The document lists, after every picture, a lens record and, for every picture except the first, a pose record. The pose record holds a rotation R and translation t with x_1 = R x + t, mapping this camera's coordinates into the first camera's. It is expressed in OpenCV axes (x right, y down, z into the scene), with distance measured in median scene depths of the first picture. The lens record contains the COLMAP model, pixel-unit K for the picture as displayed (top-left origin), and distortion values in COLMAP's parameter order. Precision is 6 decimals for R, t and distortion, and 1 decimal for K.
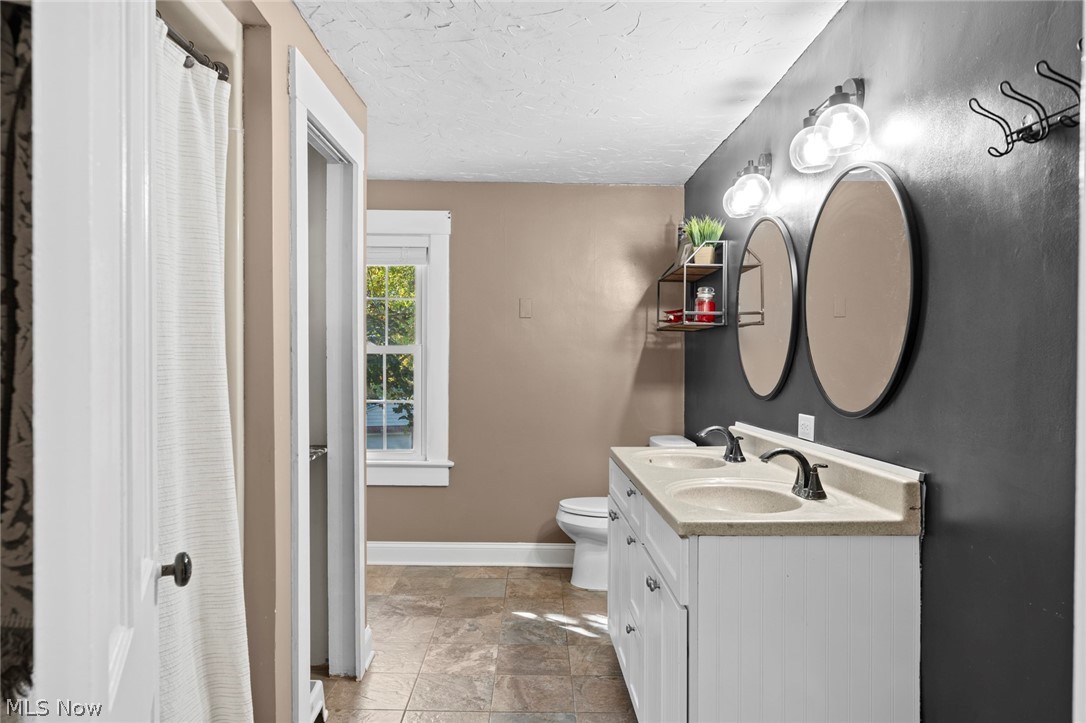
lens RADIAL K [[750.0, 0, 542.8], [0, 750.0, 363.3], [0, 0, 1]] dist [-0.004364, 0.000561]
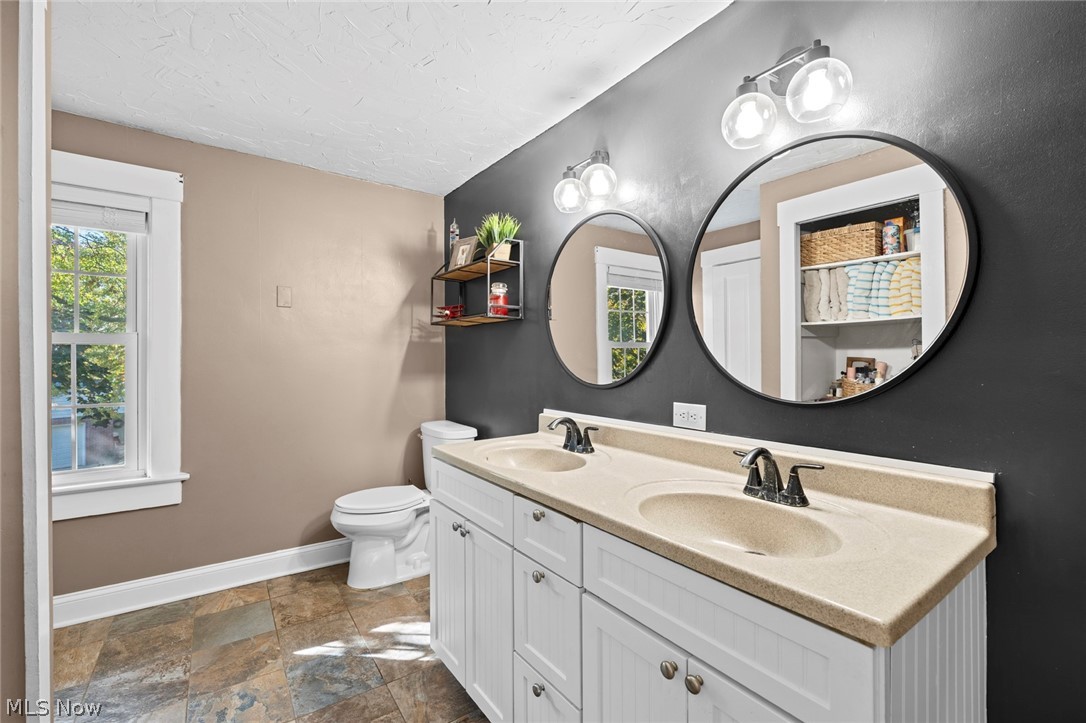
lens RADIAL K [[466.1, 0, 541.3], [0, 466.1, 356.0], [0, 0, 1]] dist [0.001639, -0.000404]
pose [[0.821545, -0.003964, 0.570130, -0.101298], [0.006288, 0.999978, -0.002108, 0.003525], [-0.570109, 0.005317, 0.821552, 0.379248]]
